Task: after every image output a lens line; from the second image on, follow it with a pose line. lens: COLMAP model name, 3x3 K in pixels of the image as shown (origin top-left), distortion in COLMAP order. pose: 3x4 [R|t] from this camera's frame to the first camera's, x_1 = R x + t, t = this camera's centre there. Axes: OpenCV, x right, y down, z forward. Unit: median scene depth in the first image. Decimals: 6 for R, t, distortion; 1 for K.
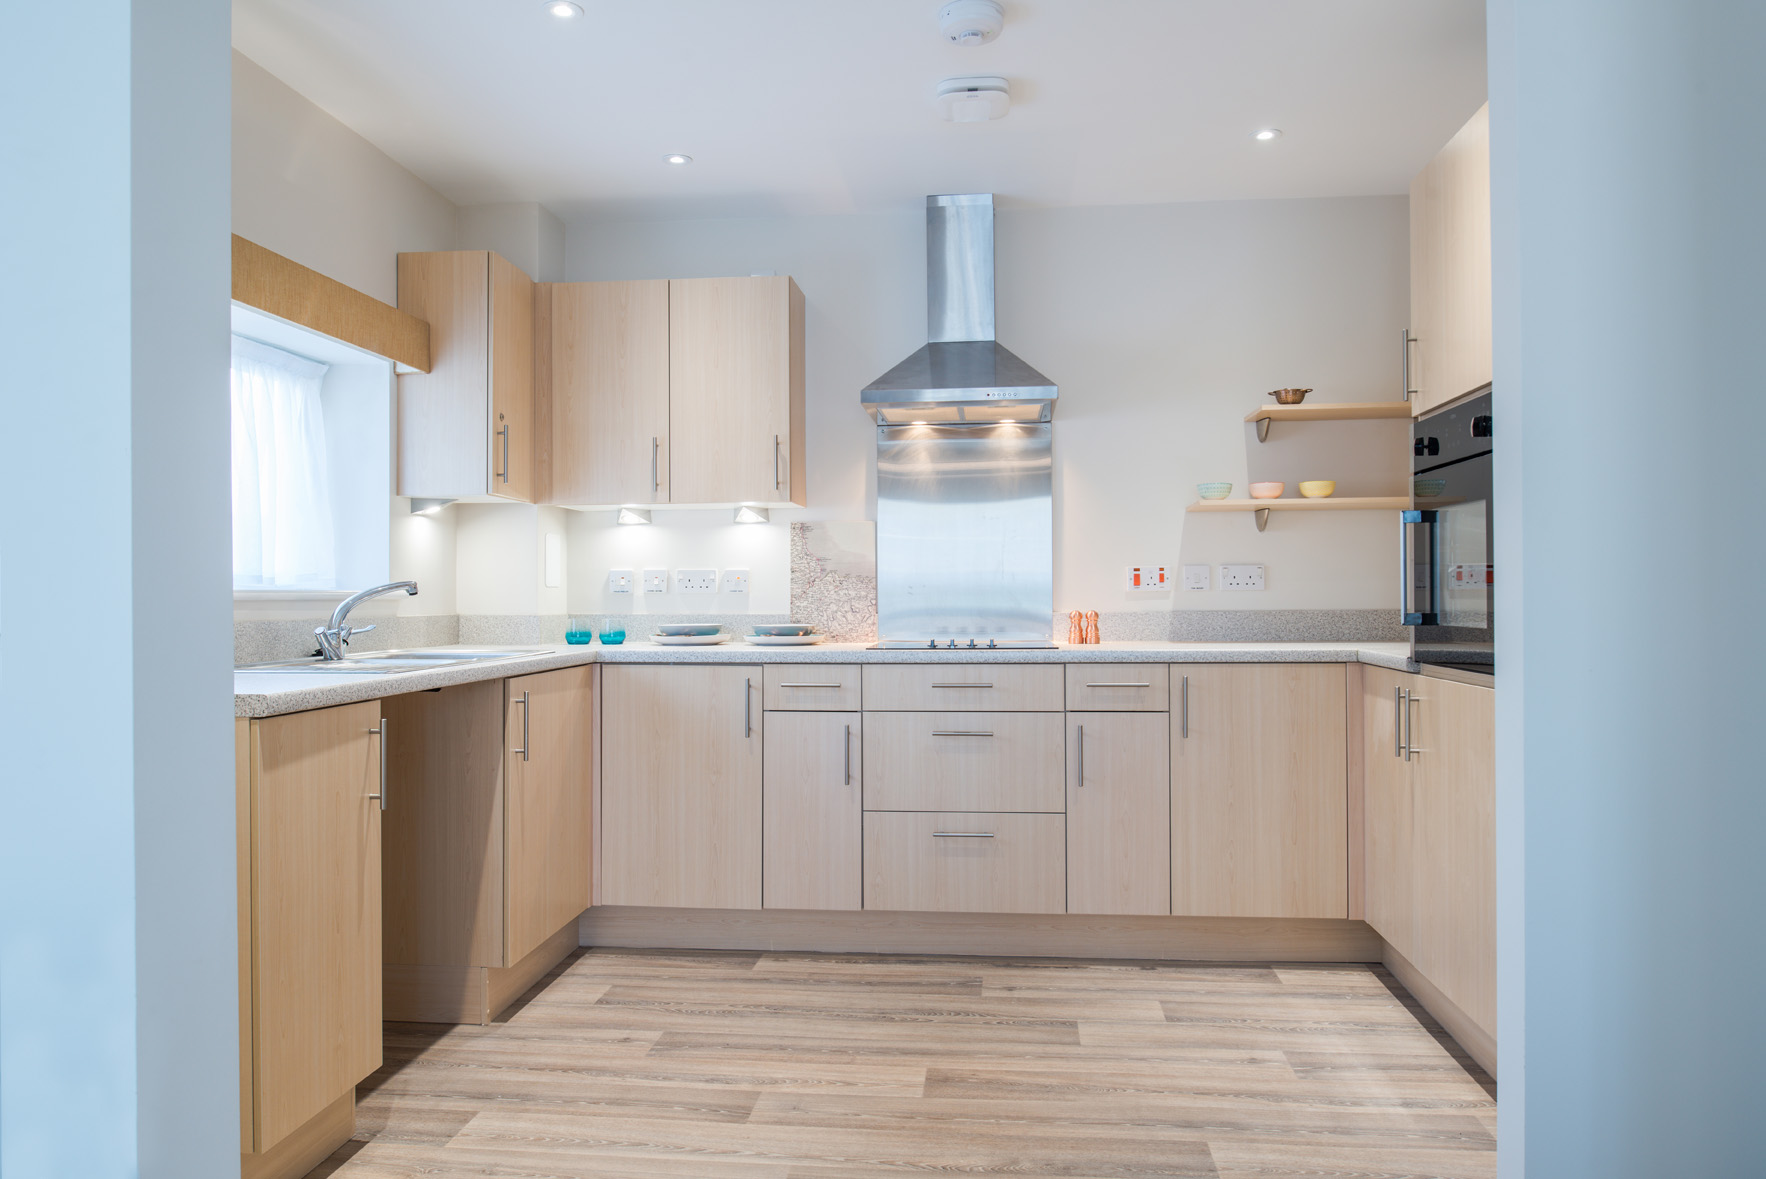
lens RADIAL K [[1174.8, 0, 879.2], [0, 1174.8, 594.1], [0, 0, 1]] dist [0.007831, -0.001310]
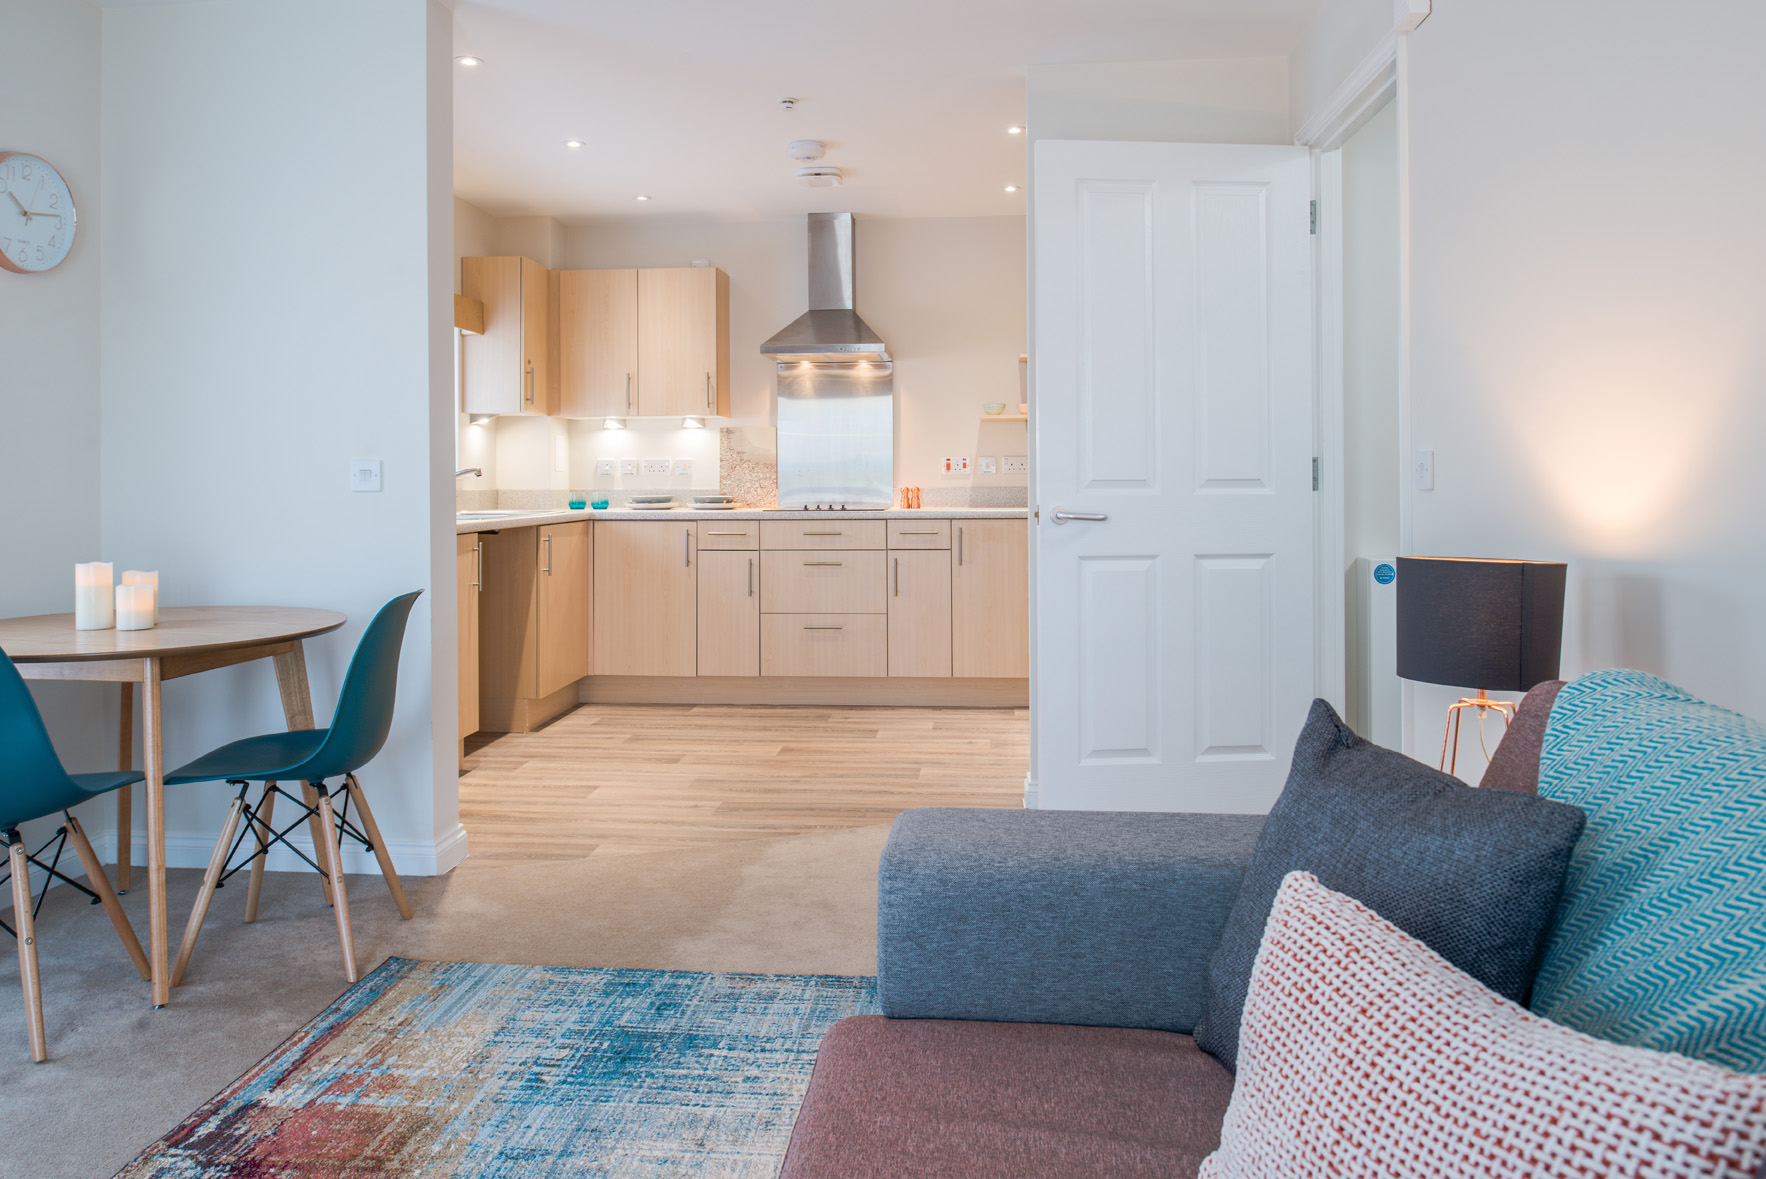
lens RADIAL K [[1174.8, 0, 879.7], [0, 1174.8, 483.7], [0, 0, 1]] dist [0.007831, -0.001310]
pose [[0.999876, -0.000324, 0.015768, 0.119562], [0.000210, 0.999974, 0.007260, -0.000971], [-0.015770, -0.007256, 0.999849, -0.569877]]
